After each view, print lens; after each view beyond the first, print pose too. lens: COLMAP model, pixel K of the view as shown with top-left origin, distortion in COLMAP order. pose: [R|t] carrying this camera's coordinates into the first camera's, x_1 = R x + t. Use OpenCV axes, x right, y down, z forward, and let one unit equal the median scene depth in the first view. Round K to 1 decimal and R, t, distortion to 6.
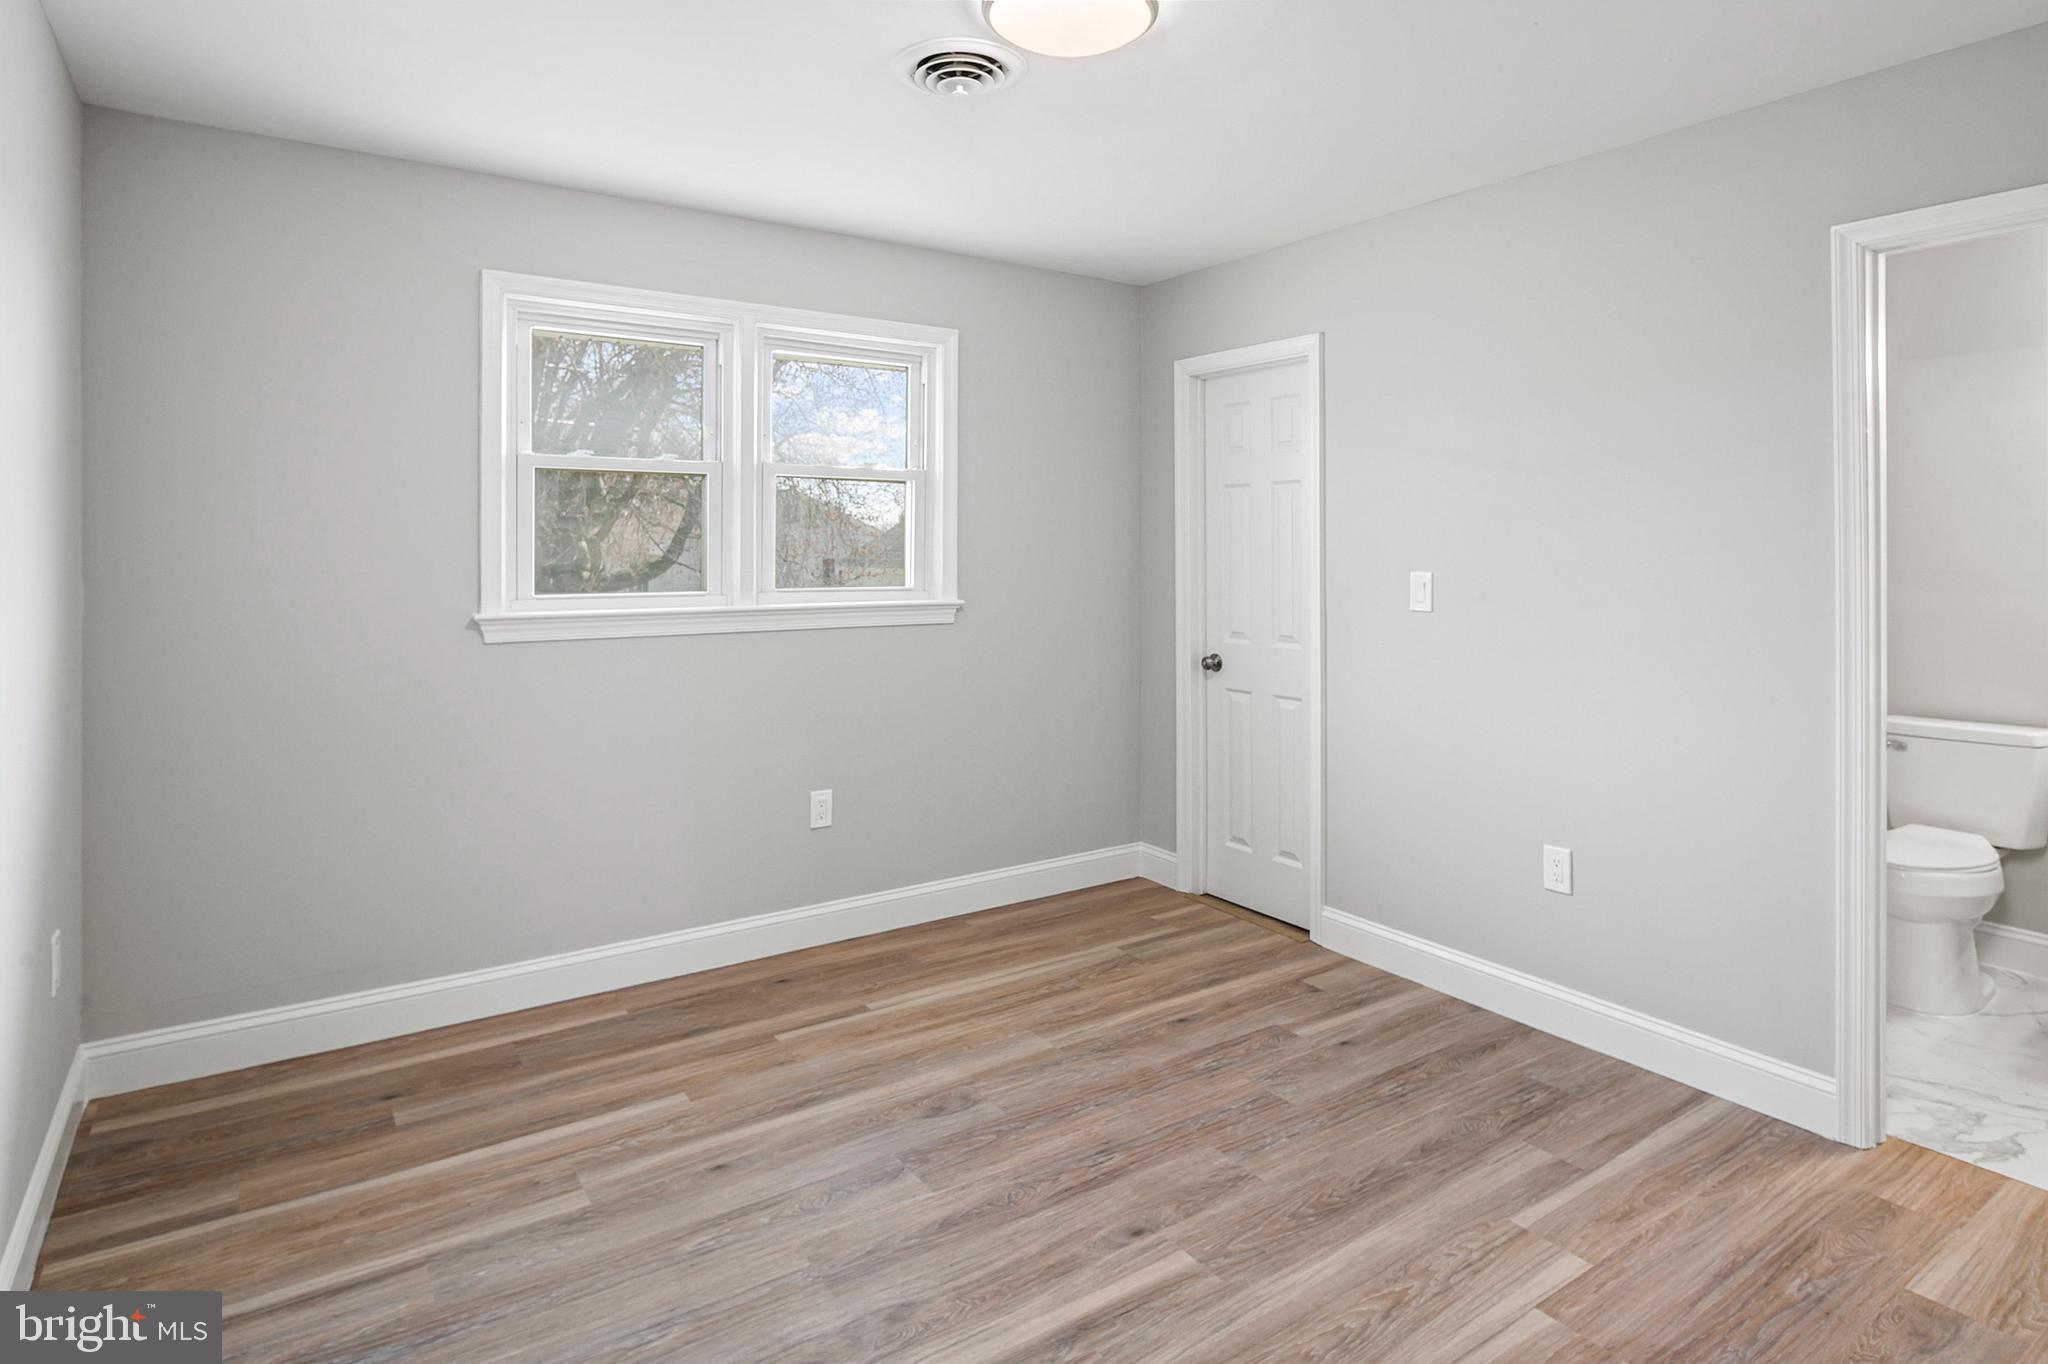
lens RADIAL K [[1107.5, 0, 1013.5], [0, 1107.5, 687.9], [0, 0, 1]] dist [0.001128, -0.008200]
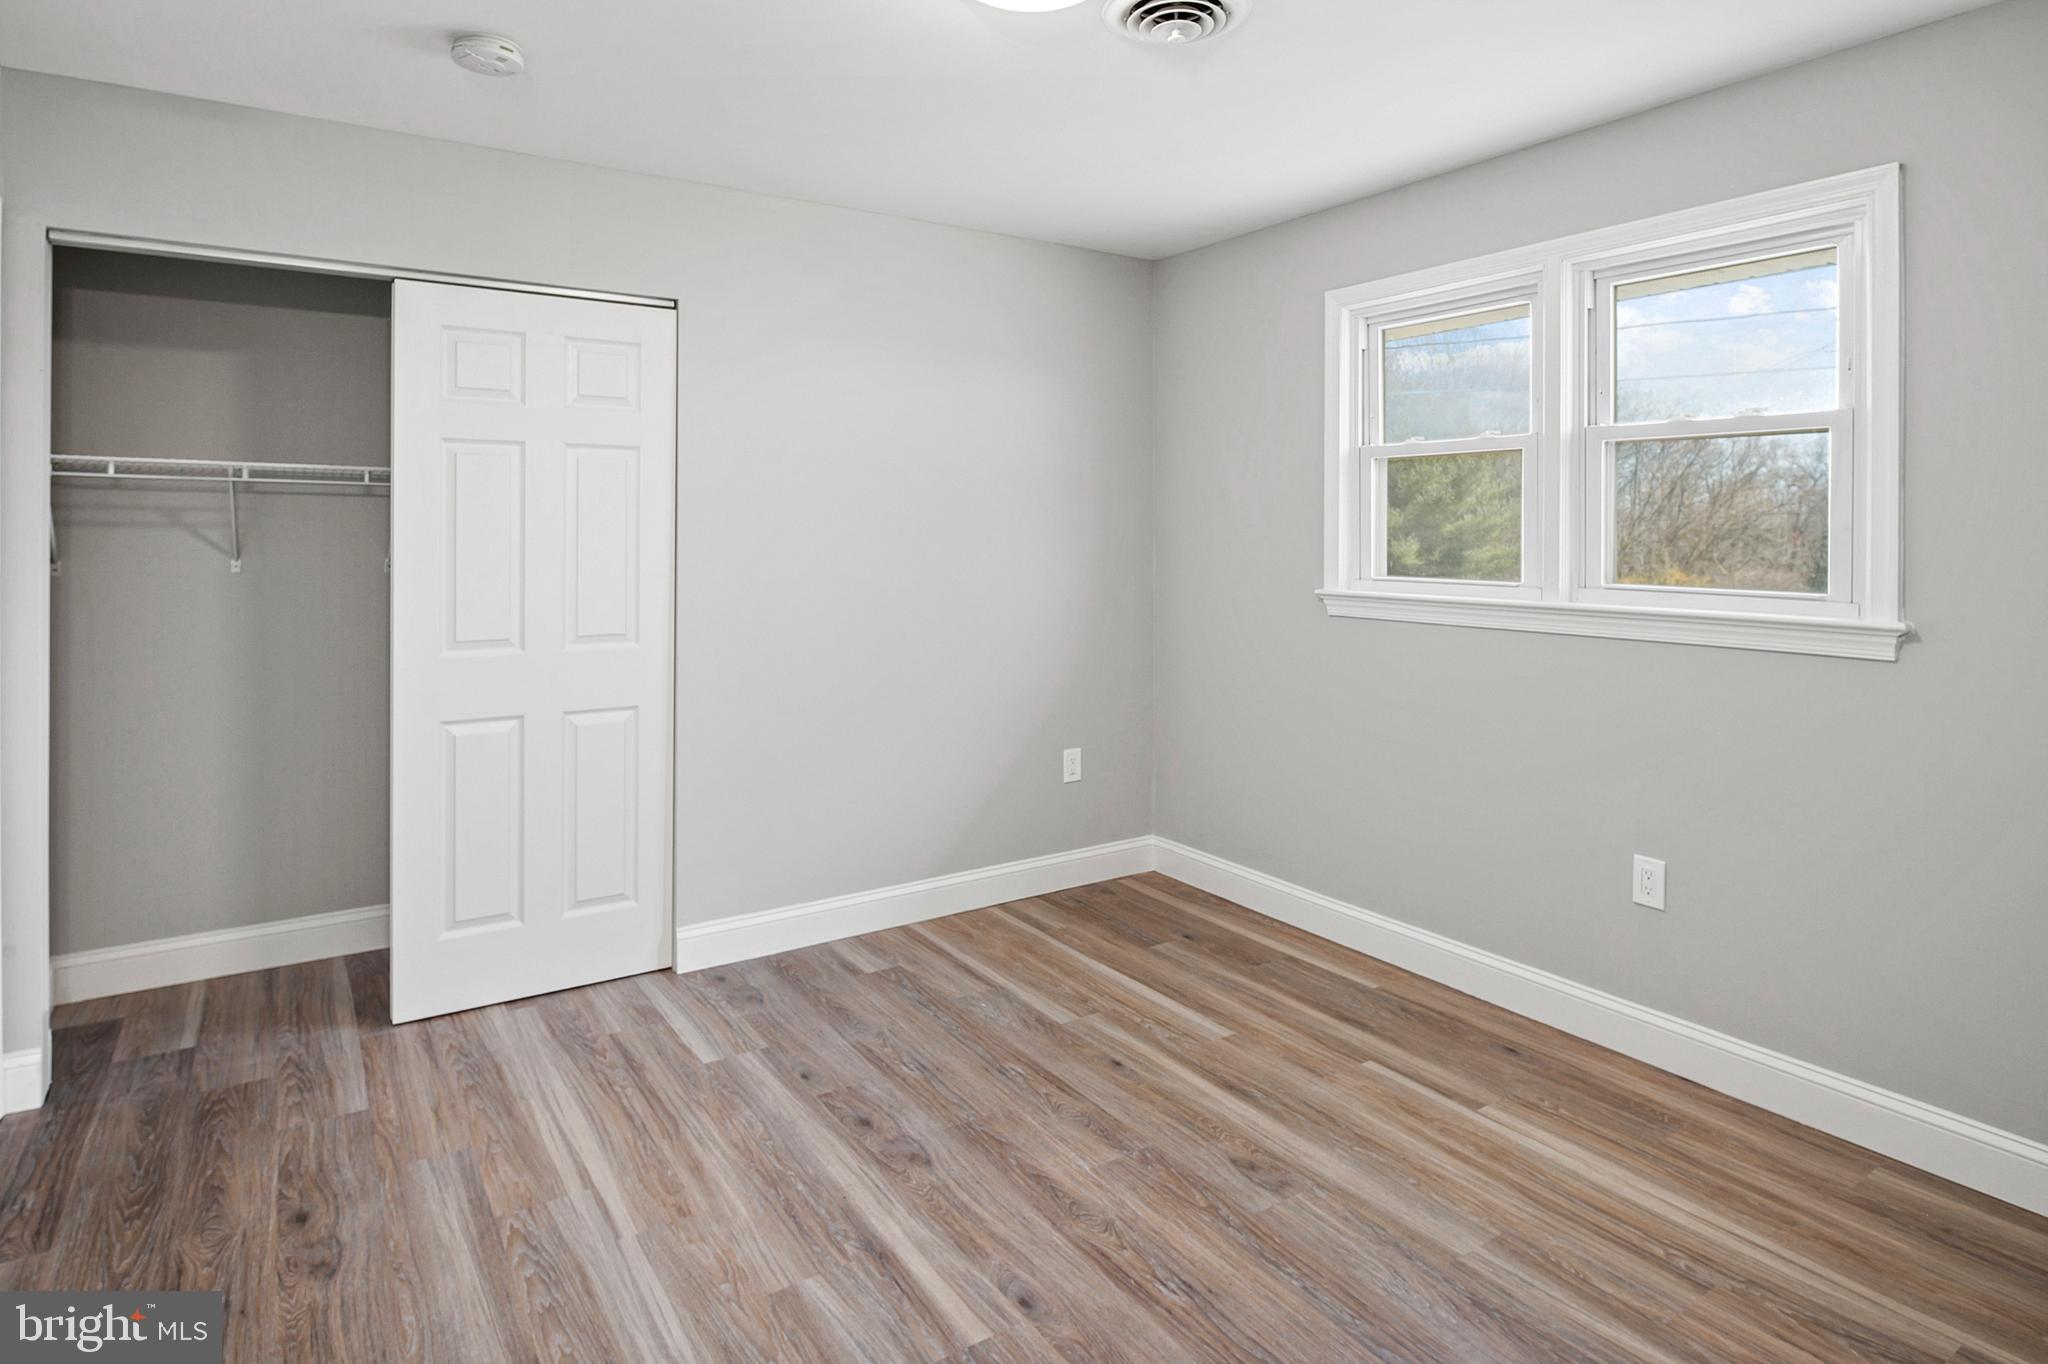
lens RADIAL K [[1107.5, 0, 1013.5], [0, 1107.5, 687.9], [0, 0, 1]] dist [0.001128, -0.008200]
pose [[-0.016564, 0.139030, -0.990150, 0.703543], [-0.126014, 0.982099, 0.140008, -0.088745], [0.991890, 0.127092, 0.001252, 0.705525]]
